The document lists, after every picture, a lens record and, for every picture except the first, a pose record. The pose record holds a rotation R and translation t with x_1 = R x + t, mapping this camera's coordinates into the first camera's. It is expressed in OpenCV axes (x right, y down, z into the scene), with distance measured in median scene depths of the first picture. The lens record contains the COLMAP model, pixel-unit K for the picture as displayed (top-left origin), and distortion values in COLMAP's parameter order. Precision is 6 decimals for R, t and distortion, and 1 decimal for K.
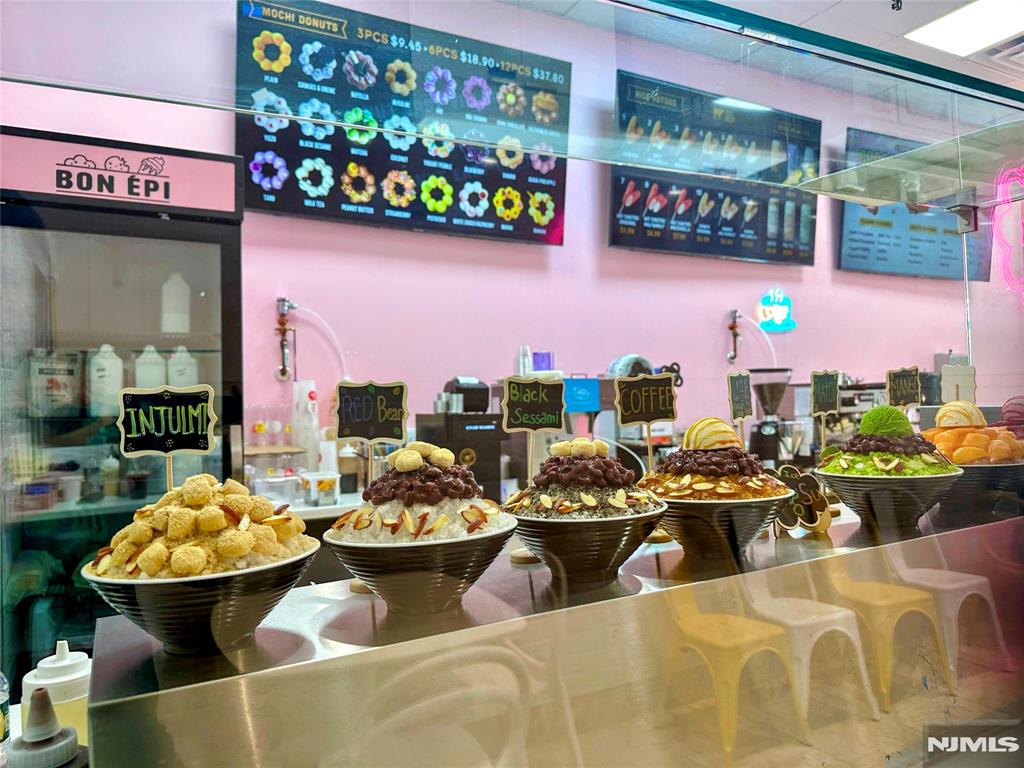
lens RADIAL K [[717.3, 0, 512.0], [0, 717.3, 384.0], [0, 0, 1]] dist [0.004472, 0.000496]
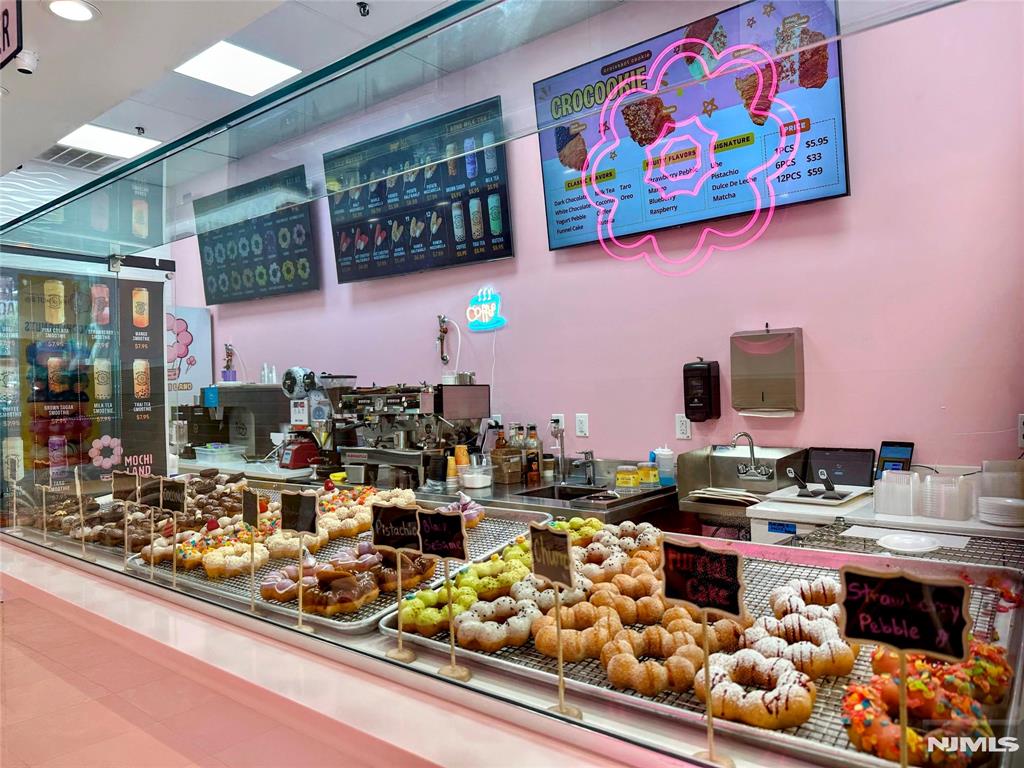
lens RADIAL K [[745.8, 0, 512.0], [0, 745.8, 384.0], [0, 0, 1]] dist [0.037241, -0.001294]
pose [[0.384179, 0.002905, -0.923254, 1.528848], [0.009883, 0.999925, 0.007258, -0.007702], [0.923206, -0.011913, 0.384121, 0.731008]]
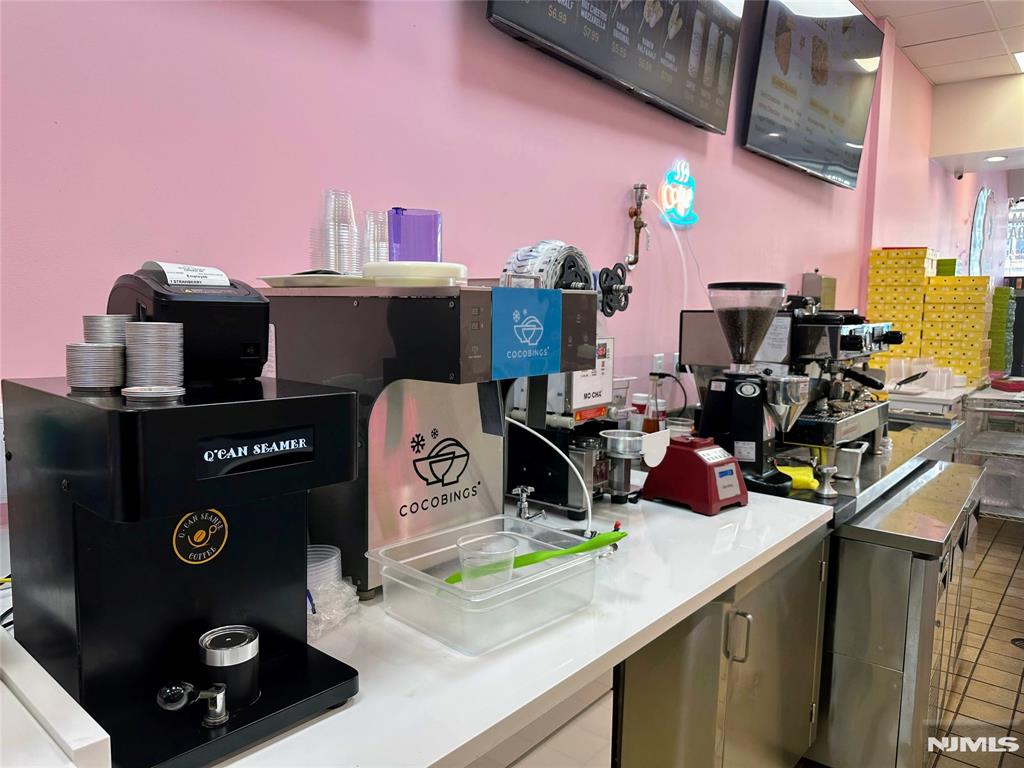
lens RADIAL K [[745.8, 0, 512.0], [0, 745.8, 384.0], [0, 0, 1]] dist [0.037241, -0.001294]
pose [[0.930290, 0.001419, 0.366823, -0.037423], [-0.047884, 0.991906, 0.117598, -0.002324], [-0.363687, -0.126965, 0.922828, 0.448899]]
